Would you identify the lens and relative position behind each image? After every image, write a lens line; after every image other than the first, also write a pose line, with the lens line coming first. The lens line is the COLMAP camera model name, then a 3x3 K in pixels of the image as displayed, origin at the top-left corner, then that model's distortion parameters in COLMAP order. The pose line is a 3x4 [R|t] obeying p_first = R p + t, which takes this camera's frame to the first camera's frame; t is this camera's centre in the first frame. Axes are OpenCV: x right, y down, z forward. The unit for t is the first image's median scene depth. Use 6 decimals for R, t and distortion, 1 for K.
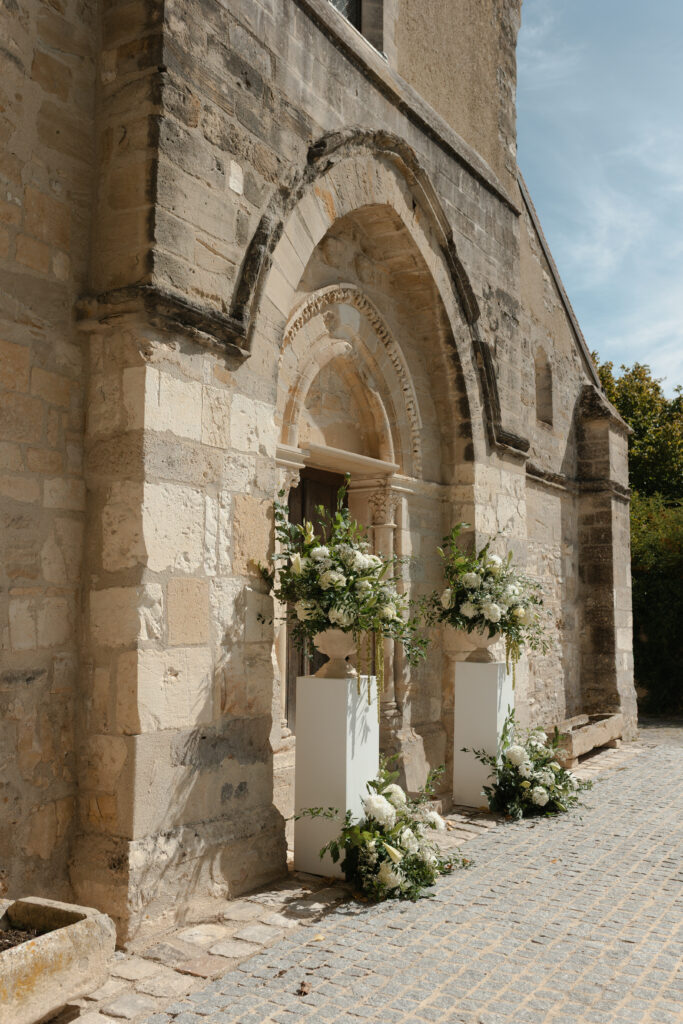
lens RADIAL K [[970.4, 0, 341.5], [0, 970.4, 512.0], [0, 0, 1]] dist [-0.009784, 0.018157]
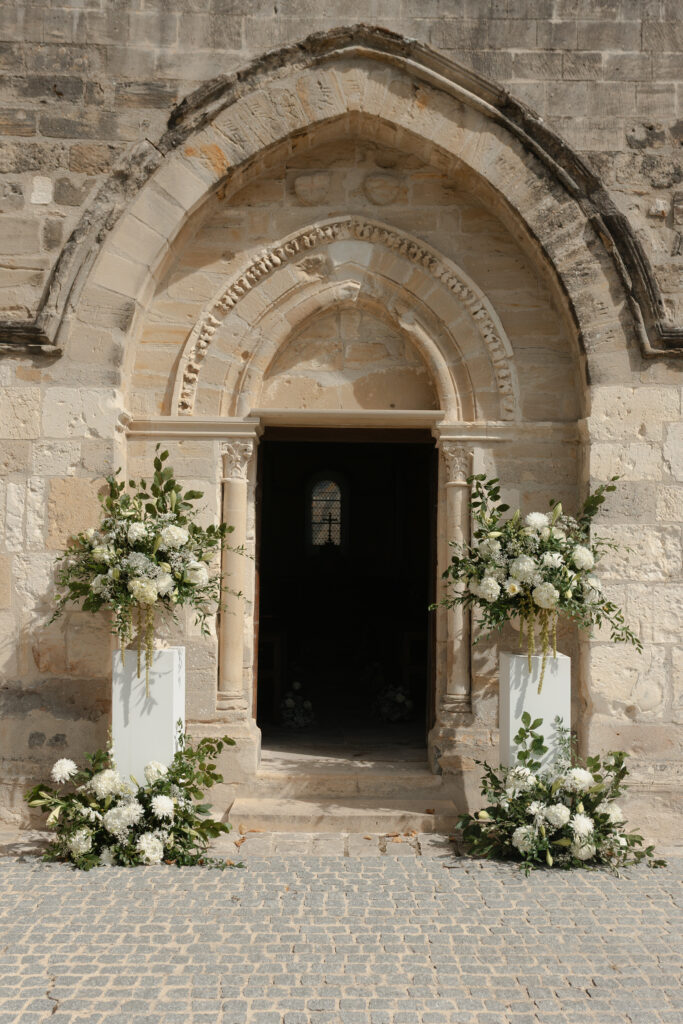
lens RADIAL K [[1033.4, 0, 339.7], [0, 1033.4, 545.2], [0, 0, 1]] dist [0.004514, 0.002999]
pose [[0.533325, -0.027242, -0.845472, 1.068529], [0.074881, 0.997078, 0.015108, 0.065698], [0.842590, -0.071367, 0.533806, 0.637665]]
